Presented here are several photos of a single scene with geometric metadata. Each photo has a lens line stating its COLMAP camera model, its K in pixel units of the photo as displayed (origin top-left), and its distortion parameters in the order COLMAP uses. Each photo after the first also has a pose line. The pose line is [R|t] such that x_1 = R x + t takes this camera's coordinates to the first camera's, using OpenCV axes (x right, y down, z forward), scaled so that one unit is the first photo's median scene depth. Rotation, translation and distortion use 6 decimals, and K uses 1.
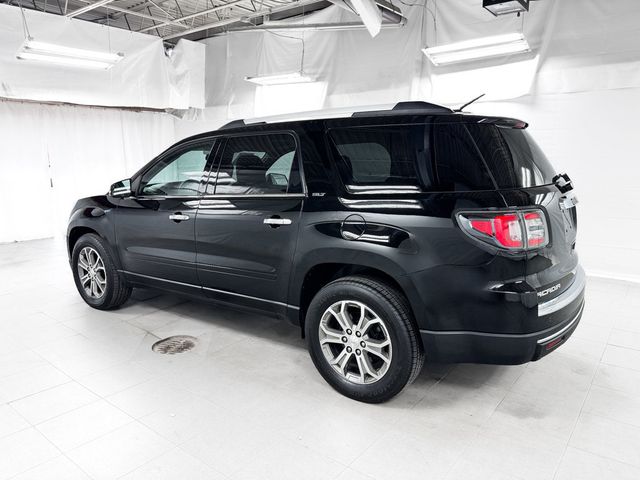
lens RADIAL K [[462.0, 0, 323.2], [0, 462.0, 240.6], [0, 0, 1]] dist [0.033713, -0.029337]
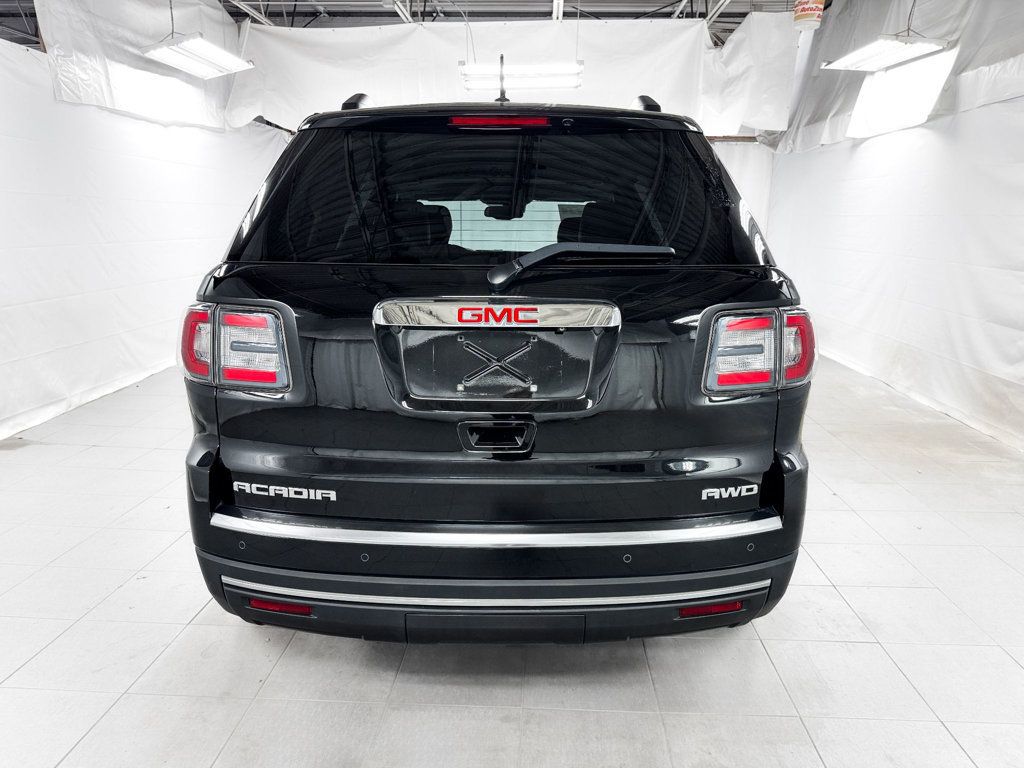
lens RADIAL K [[739.2, 0, 517.2], [0, 739.2, 384.9], [0, 0, 1]] dist [0.033713, -0.029337]
pose [[0.577681, 0.184861, -0.795054, 0.385120], [-0.154537, 0.981171, 0.115850, -0.037189], [0.801500, 0.055941, 0.595372, 0.243220]]
